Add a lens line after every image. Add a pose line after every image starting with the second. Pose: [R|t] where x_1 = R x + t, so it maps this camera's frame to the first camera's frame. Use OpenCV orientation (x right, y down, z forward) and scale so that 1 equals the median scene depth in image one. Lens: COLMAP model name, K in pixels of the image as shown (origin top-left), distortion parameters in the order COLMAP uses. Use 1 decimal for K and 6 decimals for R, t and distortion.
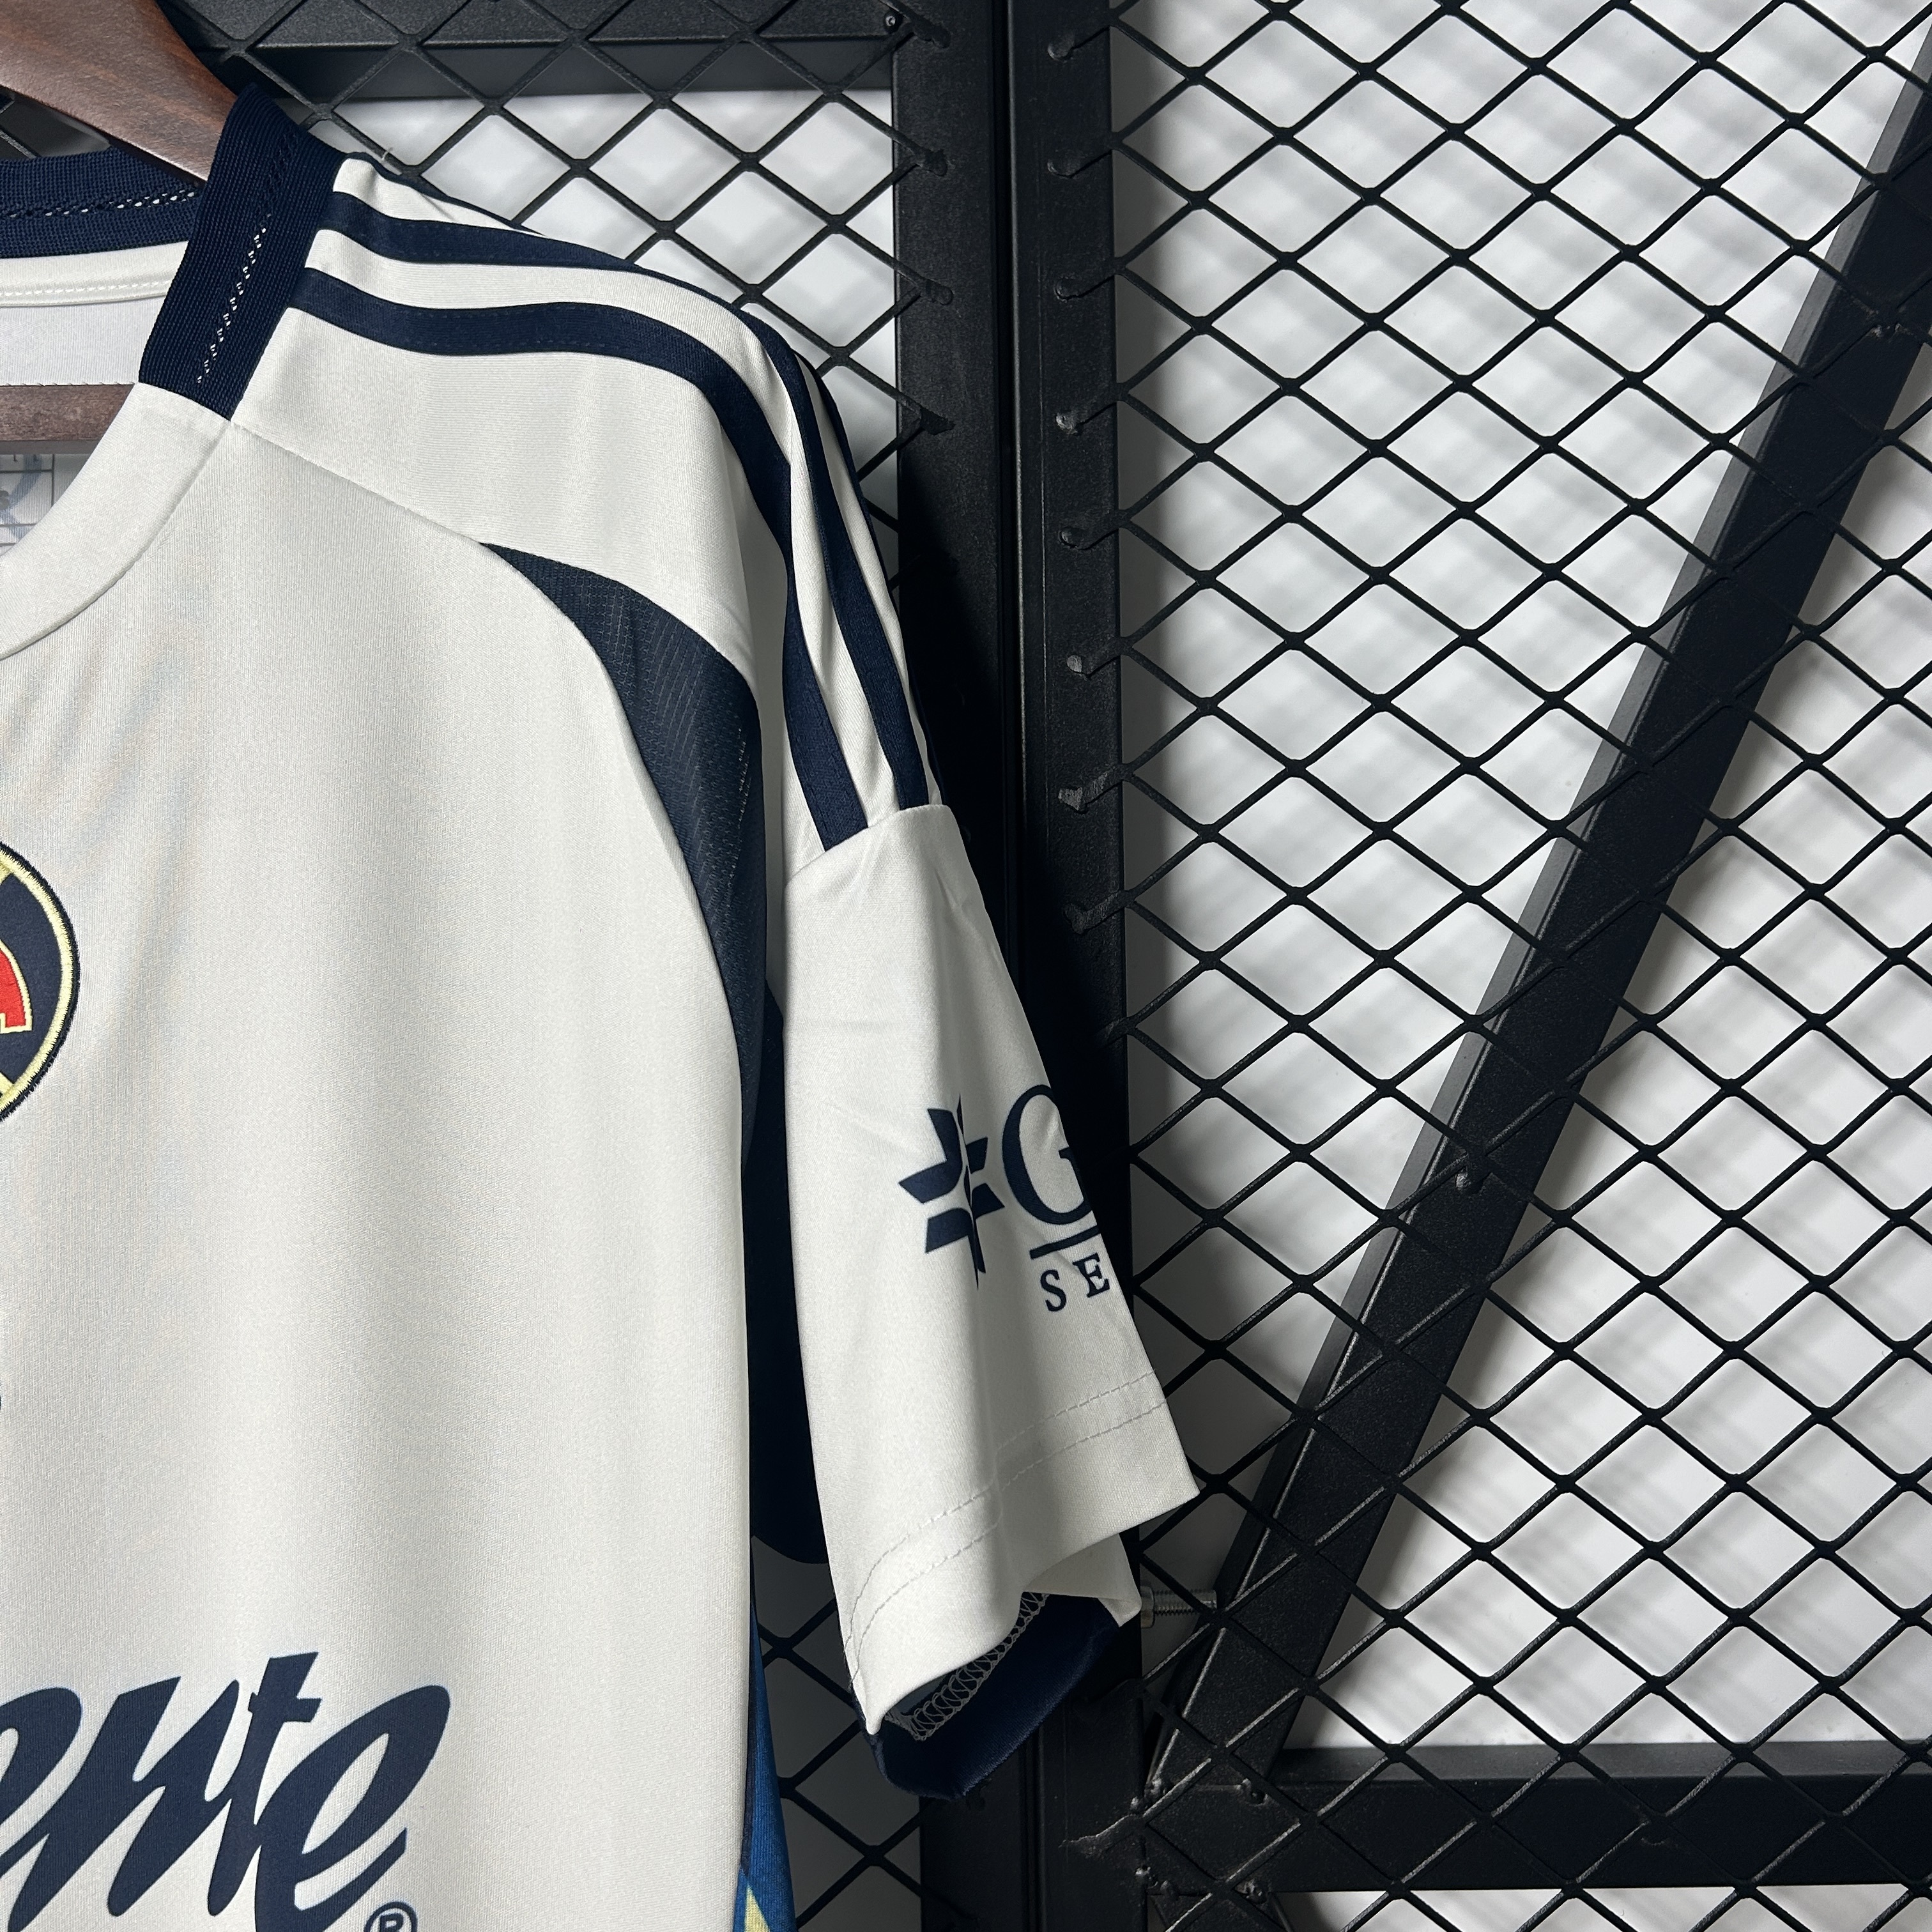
lens RADIAL K [[1888.6, 0, 966.0], [0, 1888.6, 966.0], [0, 0, 1]] dist [0.043442, -0.012304]
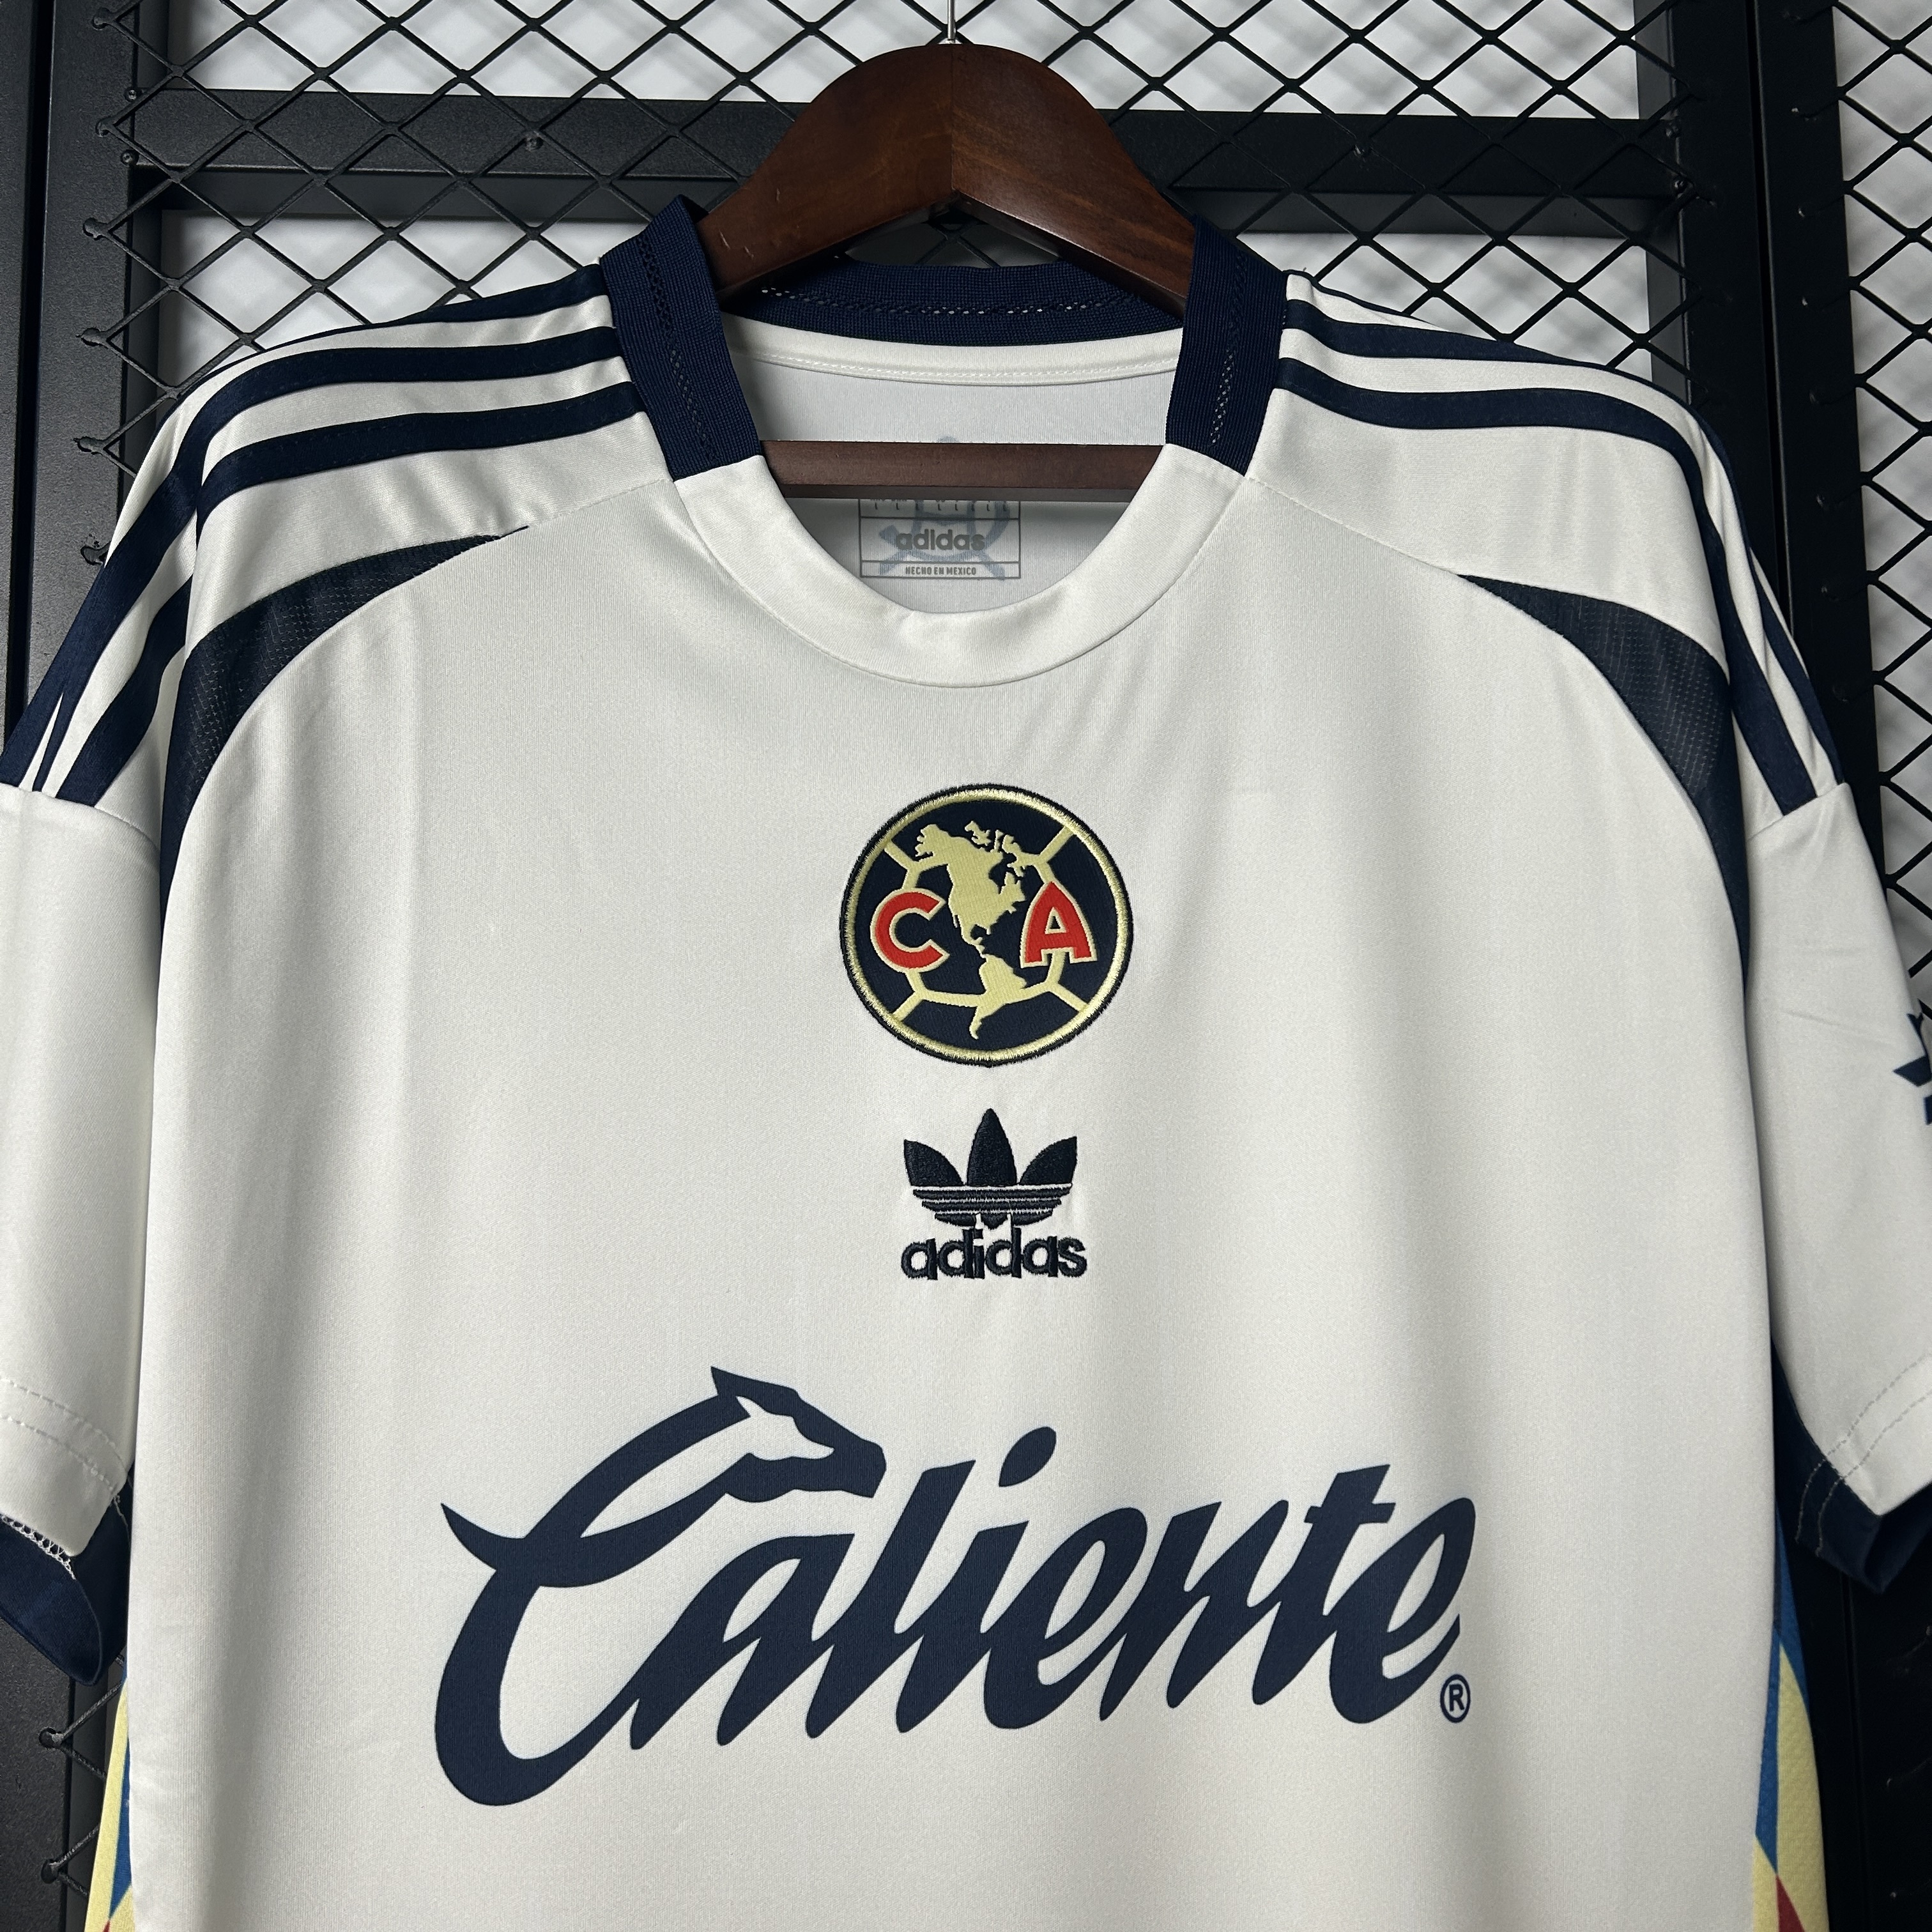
lens RADIAL K [[1954.4, 0, 966.0], [0, 1954.4, 966.0], [0, 0, 1]] dist [0.141431, -0.333393]
pose [[0.997331, 0.013000, 0.071841, -0.663497], [-0.007279, 0.996822, -0.079330, 0.137141], [-0.072644, 0.078596, 0.994256, -0.241489]]
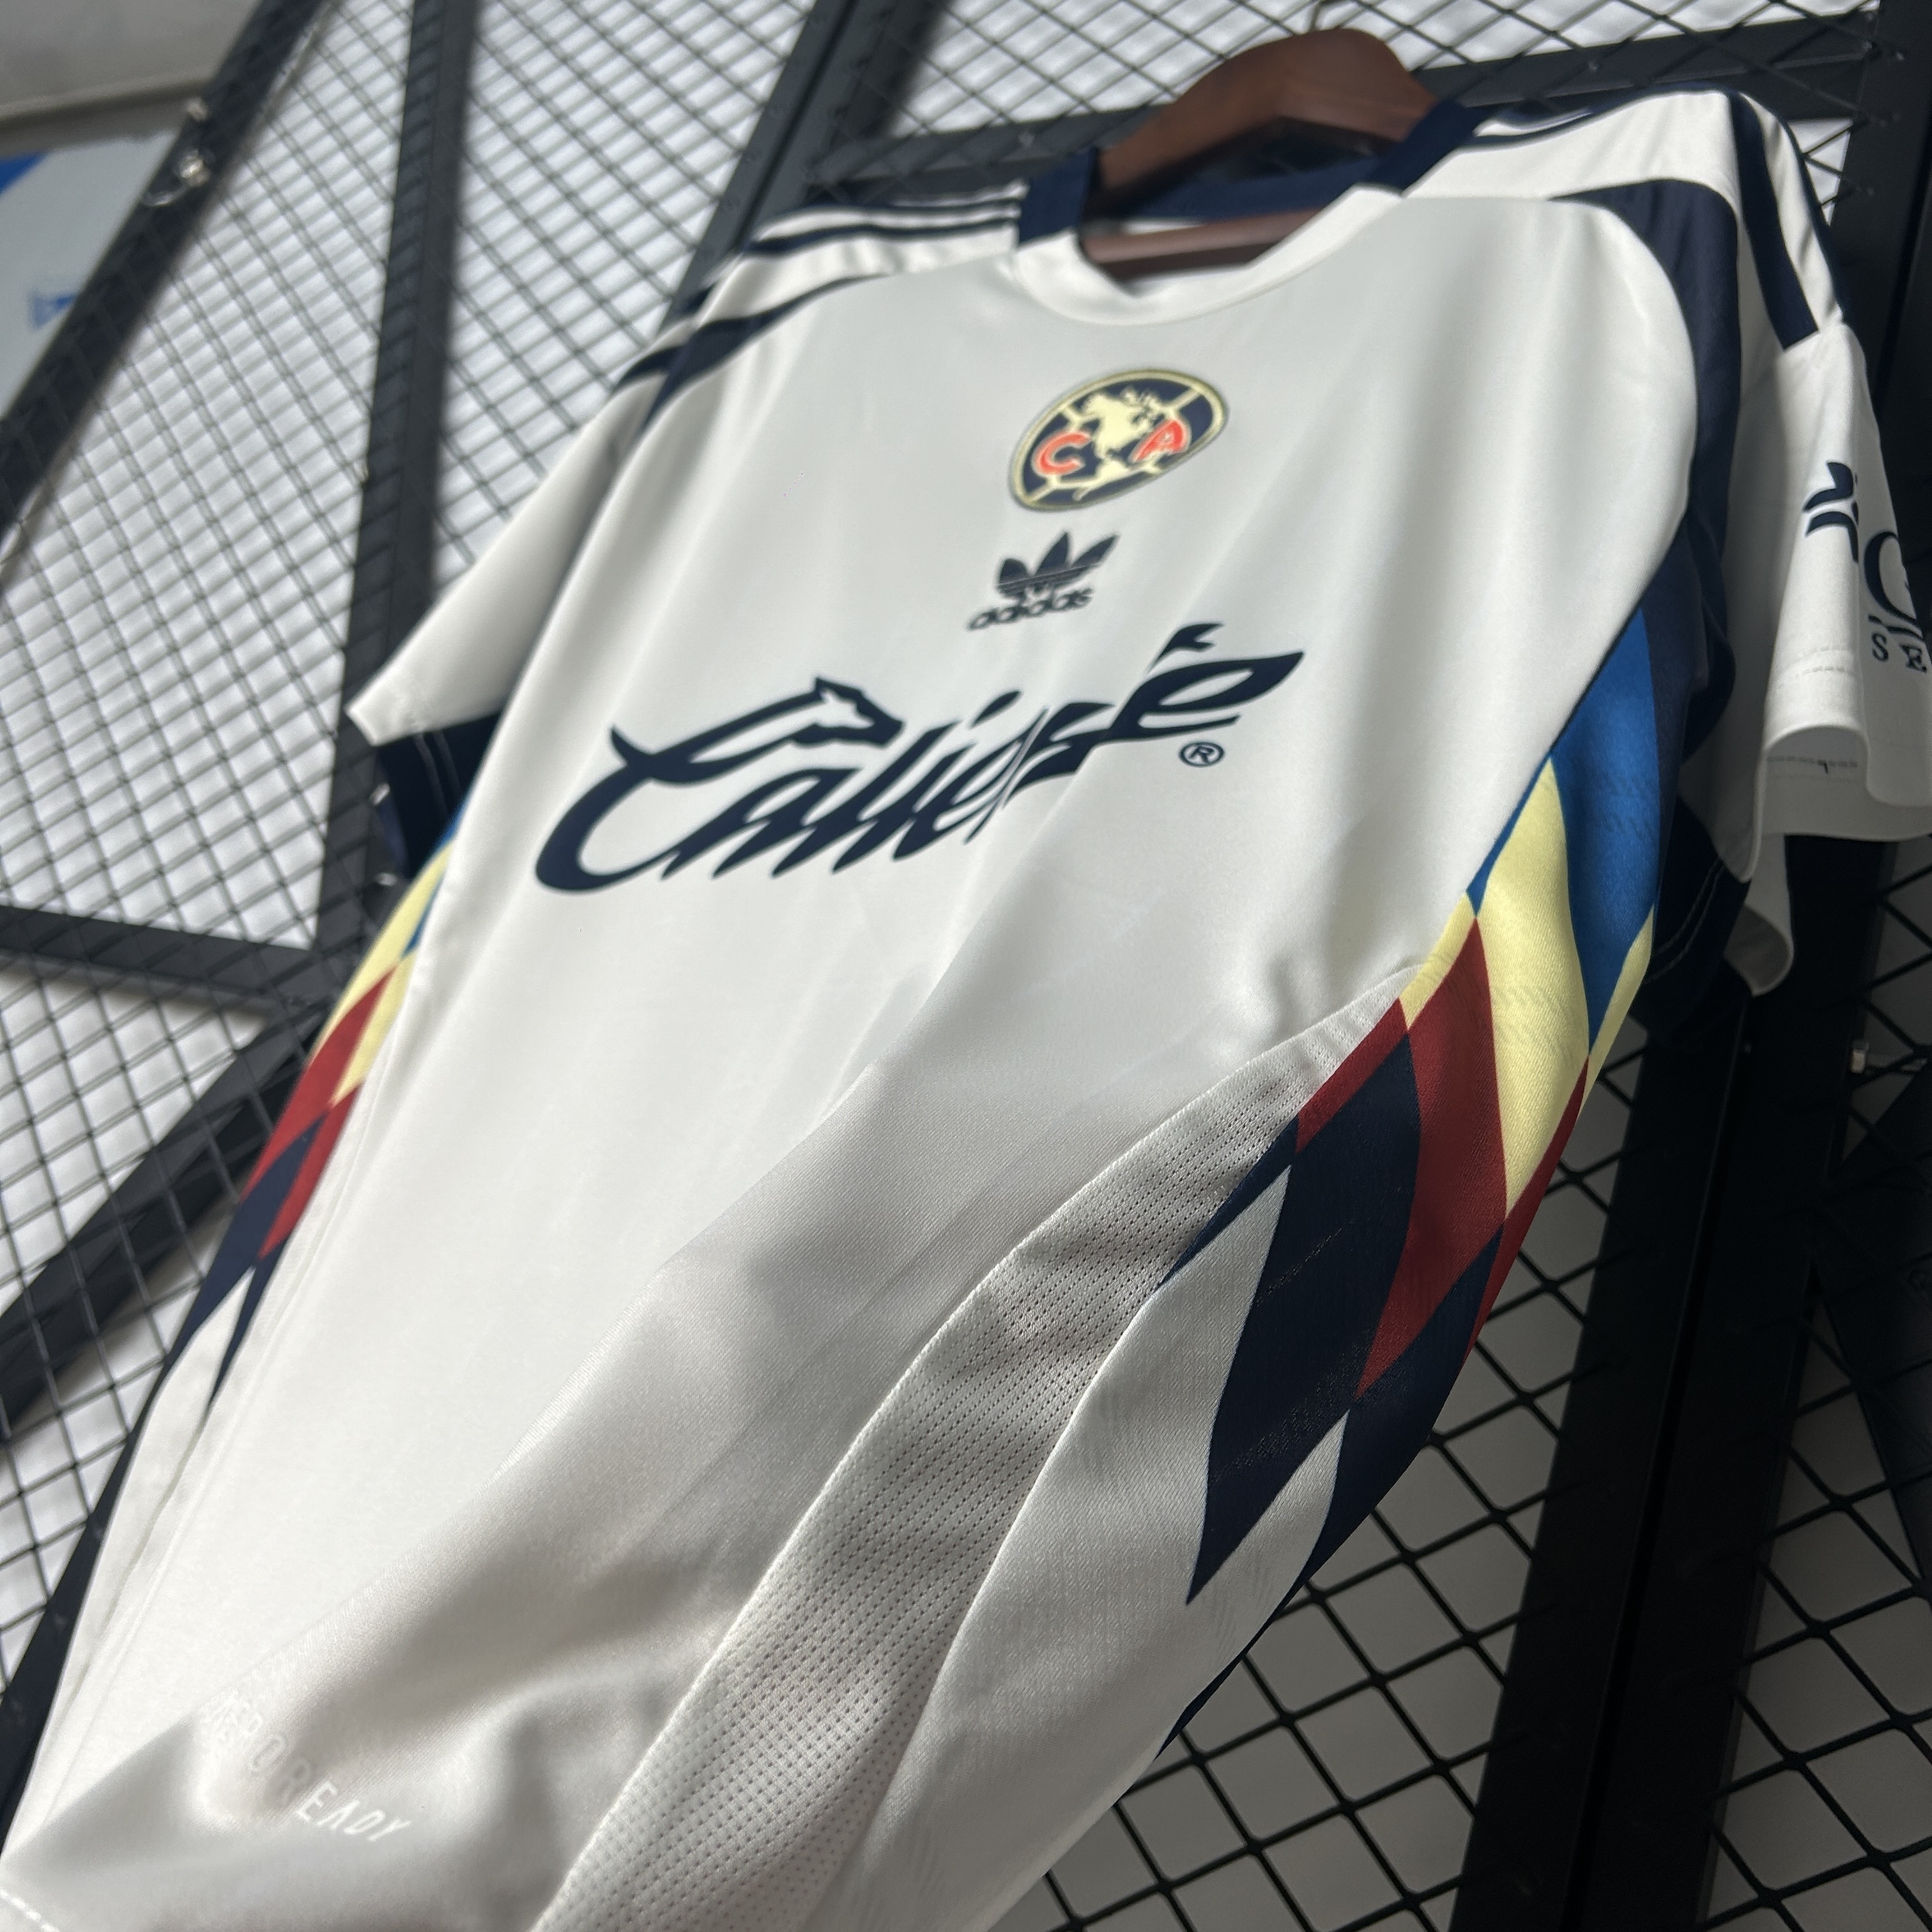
lens RADIAL K [[1954.4, 0, 966.0], [0, 1954.4, 966.0], [0, 0, 1]] dist [0.141431, -0.333393]
pose [[0.854872, 0.050541, -0.516371, 0.203616], [-0.329593, 0.821533, -0.465245, 1.174151], [0.400701, 0.567917, 0.718963, 0.019031]]
